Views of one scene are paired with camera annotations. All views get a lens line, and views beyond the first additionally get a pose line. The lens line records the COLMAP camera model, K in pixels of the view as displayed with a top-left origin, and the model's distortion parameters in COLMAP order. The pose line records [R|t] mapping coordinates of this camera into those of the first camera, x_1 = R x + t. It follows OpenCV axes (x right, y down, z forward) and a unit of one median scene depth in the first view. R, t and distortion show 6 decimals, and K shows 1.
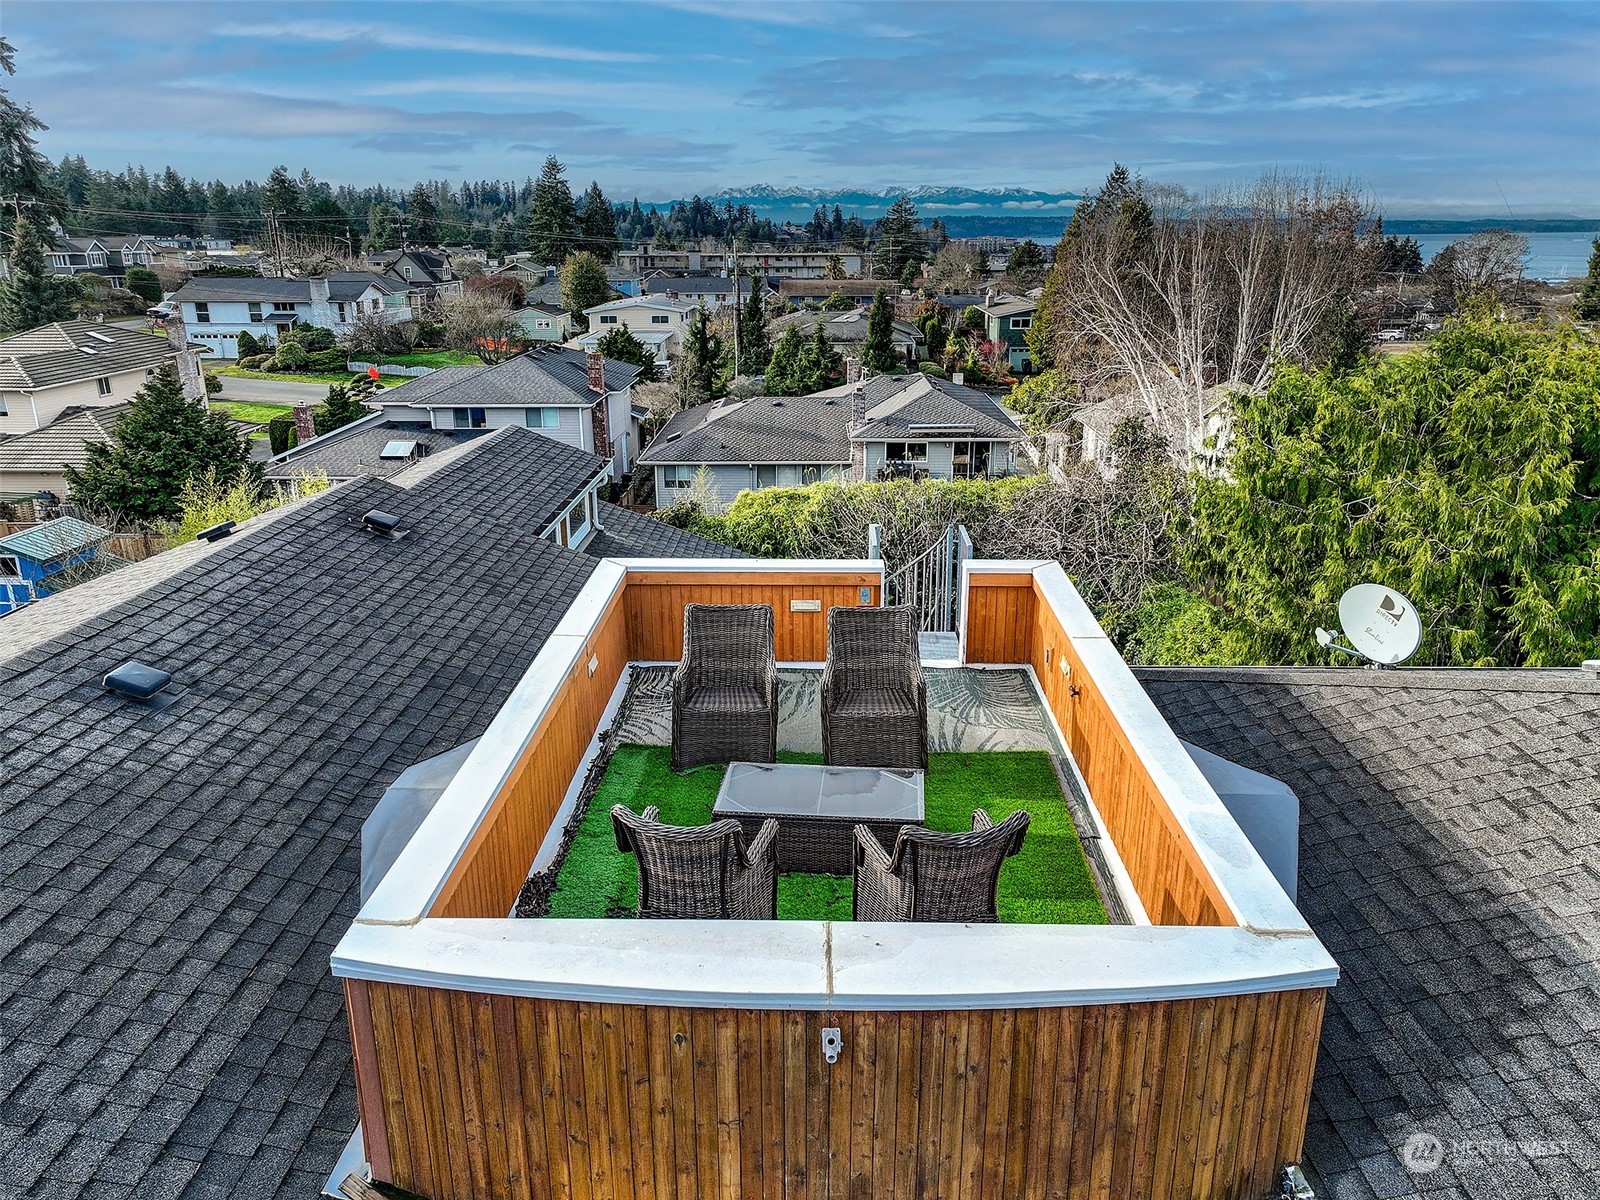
lens RADIAL K [[1144.1, 0, 800.0], [0, 1144.1, 600.0], [0, 0, 1]] dist [0.009110, 0.000723]
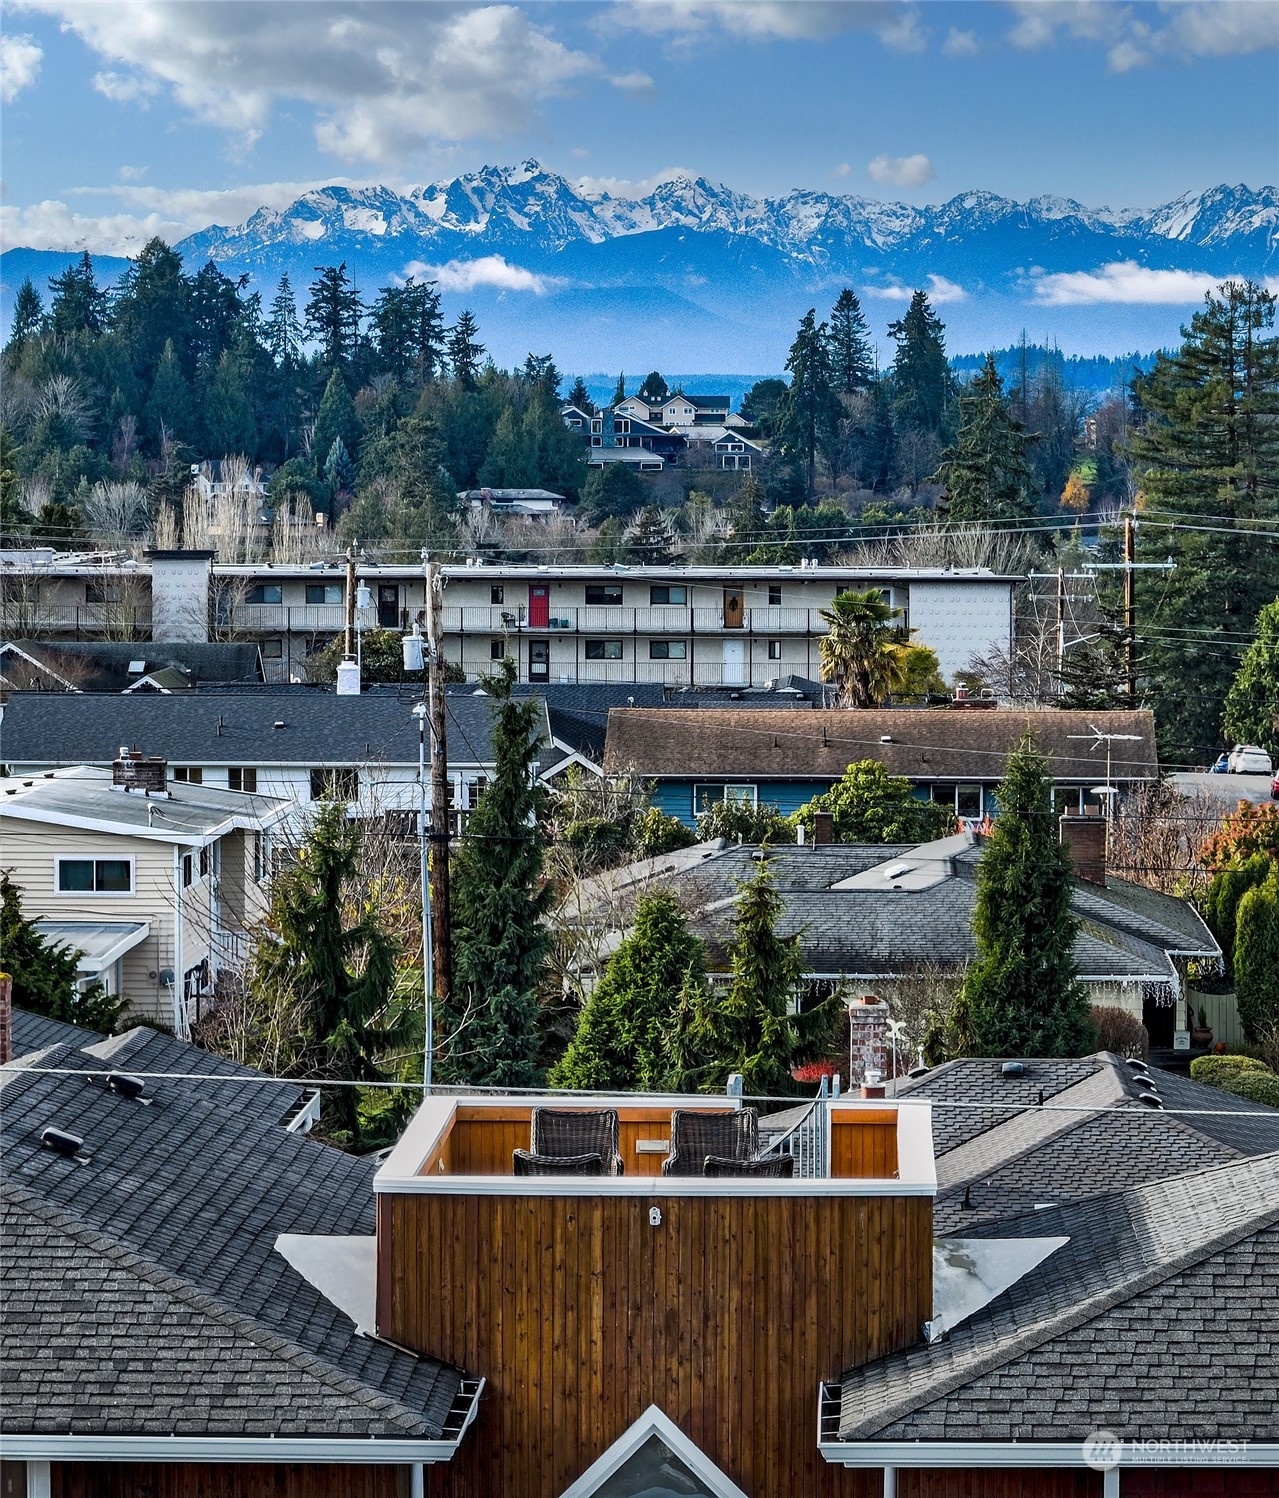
lens RADIAL K [[7818.3, 0, 639.5], [0, 7818.3, 749.0], [0, 0, 1]] dist [0.090125, 1.423174]
pose [[0.999912, 0.006573, -0.011520, 0.007654], [-0.009320, 0.966183, -0.257690, 0.155438], [0.009436, 0.257775, 0.966159, -0.606826]]
